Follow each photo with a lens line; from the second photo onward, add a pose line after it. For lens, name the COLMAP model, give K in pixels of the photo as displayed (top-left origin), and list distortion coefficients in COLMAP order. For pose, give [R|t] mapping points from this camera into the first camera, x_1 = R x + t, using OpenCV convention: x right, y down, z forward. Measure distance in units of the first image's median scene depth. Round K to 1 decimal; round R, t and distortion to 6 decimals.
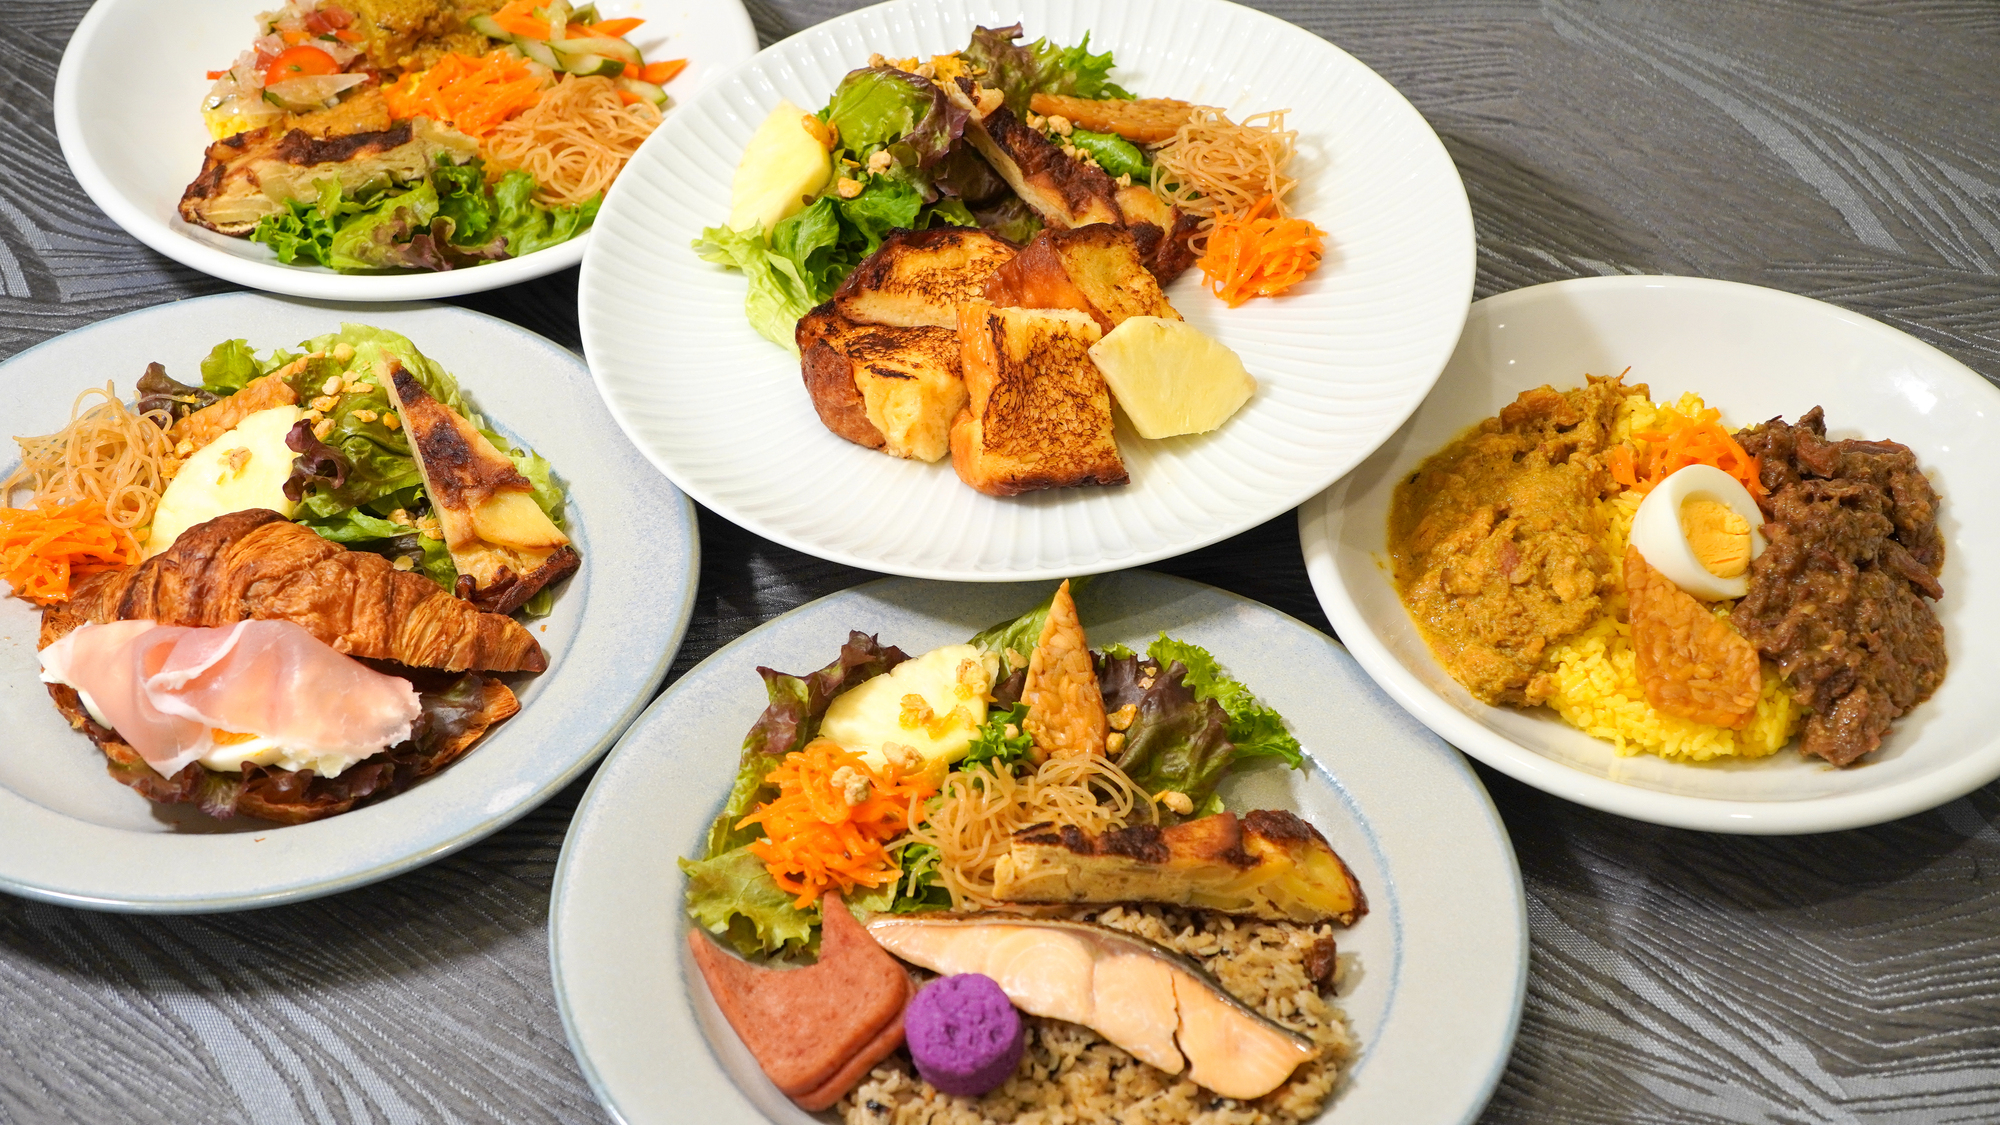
lens RADIAL K [[3284.0, 0, 1000.0], [0, 3284.0, 562.5], [0, 0, 1]] dist [0.178206, -0.037797]
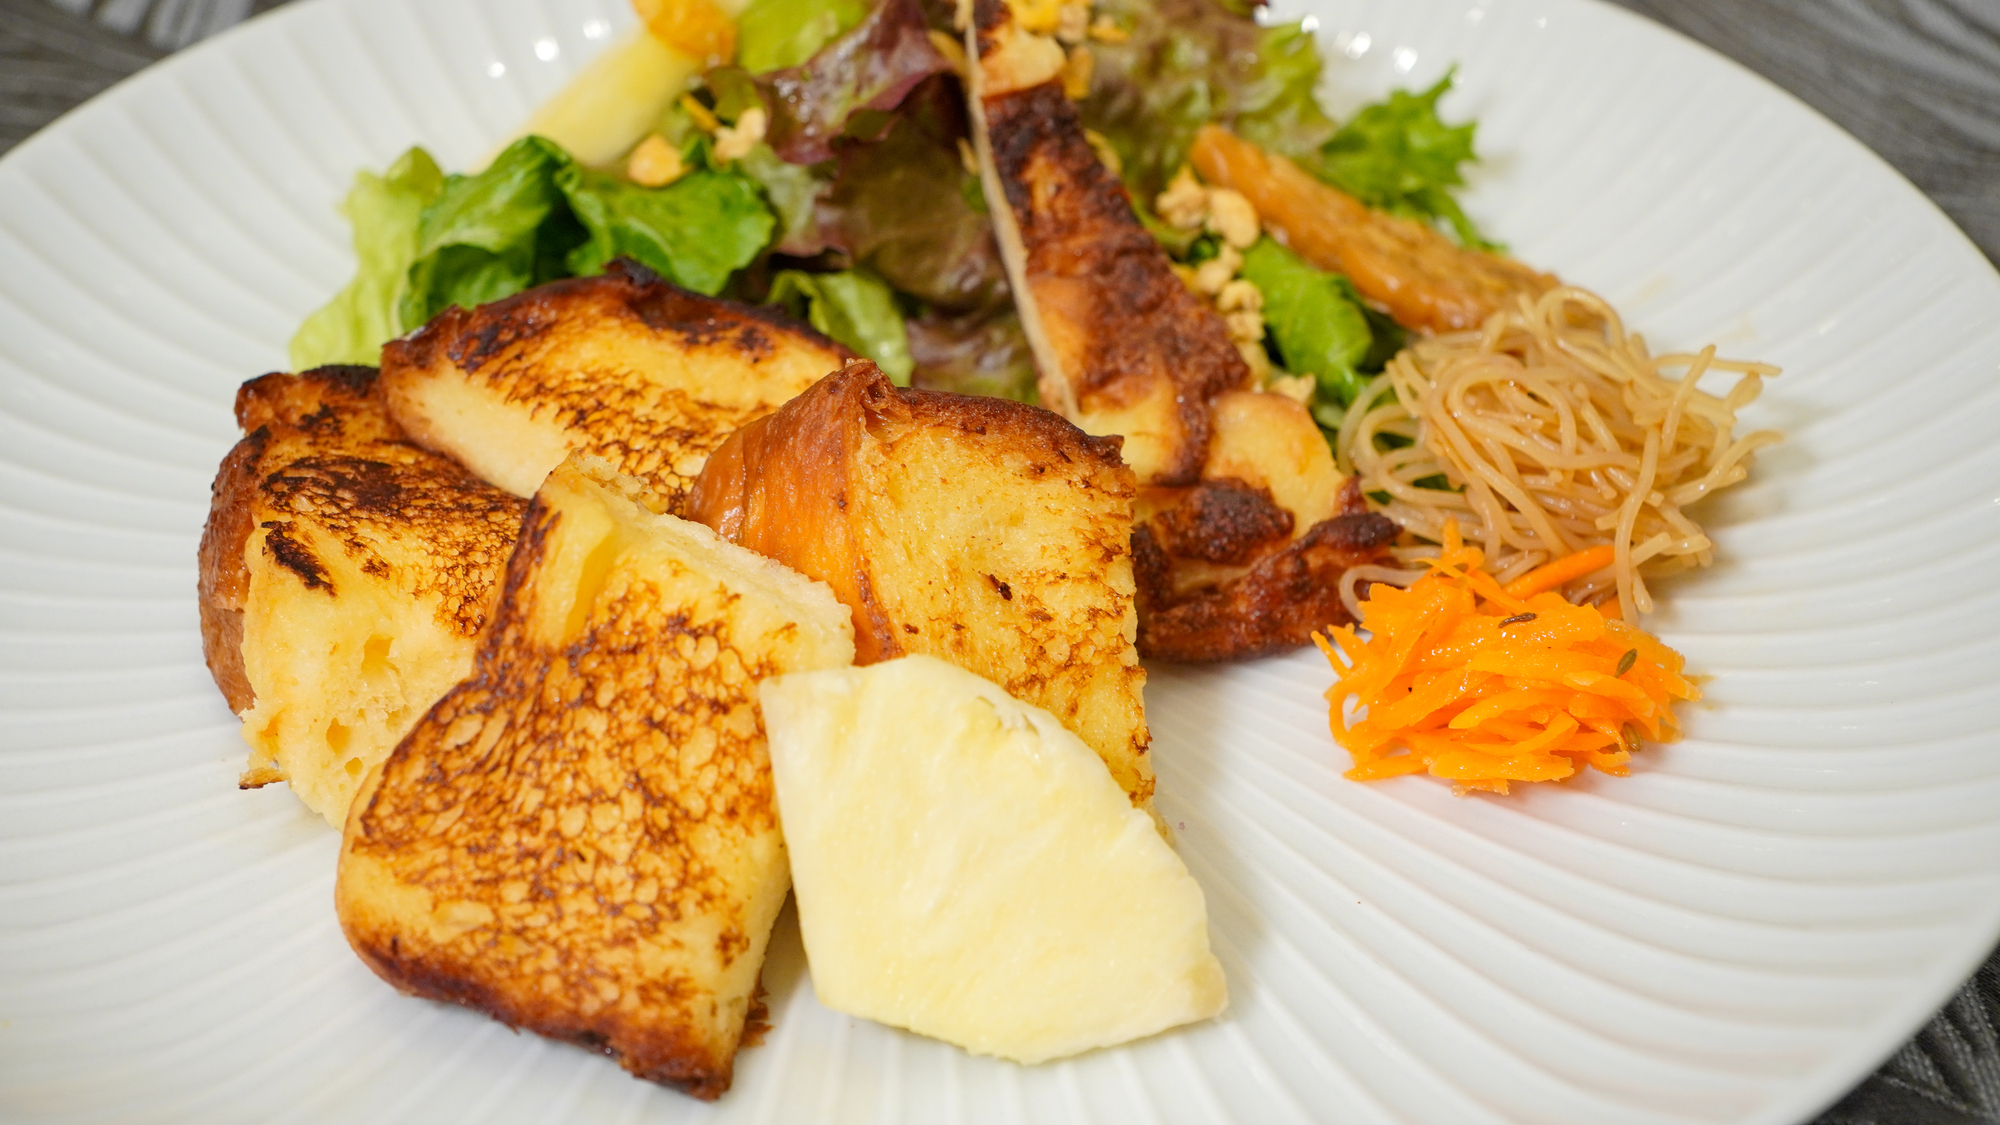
lens RADIAL K [[3726.3, 0, 1000.0], [0, 3726.3, 562.5], [0, 0, 1]] dist [0.001049, 0.014446]
pose [[0.871884, 0.358597, -0.333508, 0.189261], [-0.395281, 0.917356, -0.047010, -0.075115], [0.289088, 0.172817, 0.941575, 0.695400]]
